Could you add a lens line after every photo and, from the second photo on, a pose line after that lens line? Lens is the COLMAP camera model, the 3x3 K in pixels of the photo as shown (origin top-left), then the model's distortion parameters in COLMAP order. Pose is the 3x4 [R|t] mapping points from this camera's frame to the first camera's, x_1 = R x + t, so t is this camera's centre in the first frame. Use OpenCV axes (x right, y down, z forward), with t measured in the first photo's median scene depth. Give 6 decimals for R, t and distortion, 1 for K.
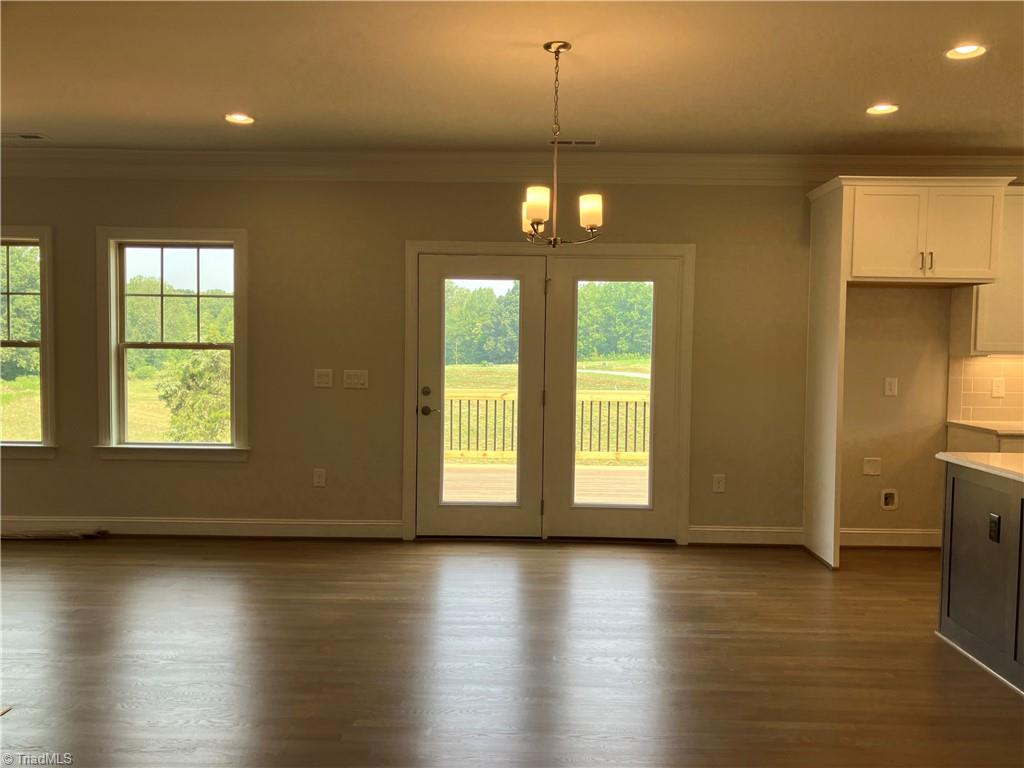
lens RADIAL K [[836.2, 0, 512.0], [0, 836.2, 384.0], [0, 0, 1]] dist [0.142966, -0.300349]
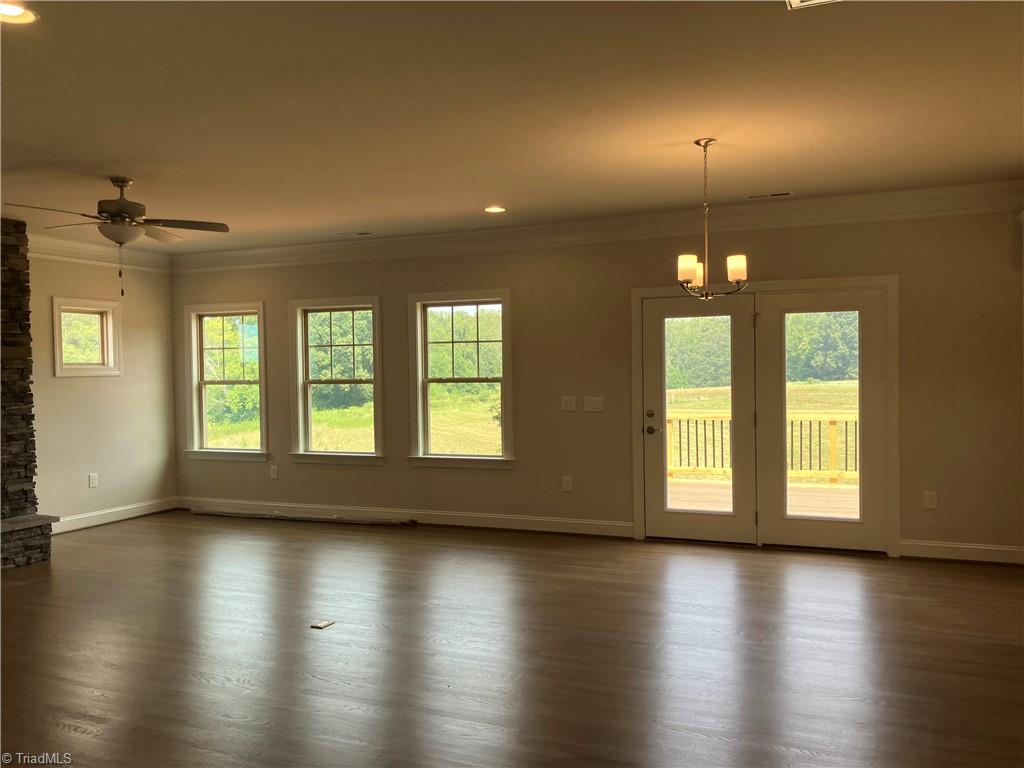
lens RADIAL K [[836.2, 0, 512.0], [0, 836.2, 384.0], [0, 0, 1]] dist [0.142966, -0.300349]
pose [[0.927666, -0.020681, -0.372838, 0.157576], [0.012156, 0.999609, -0.025200, -0.005800], [0.373213, 0.018845, 0.927554, -0.170223]]
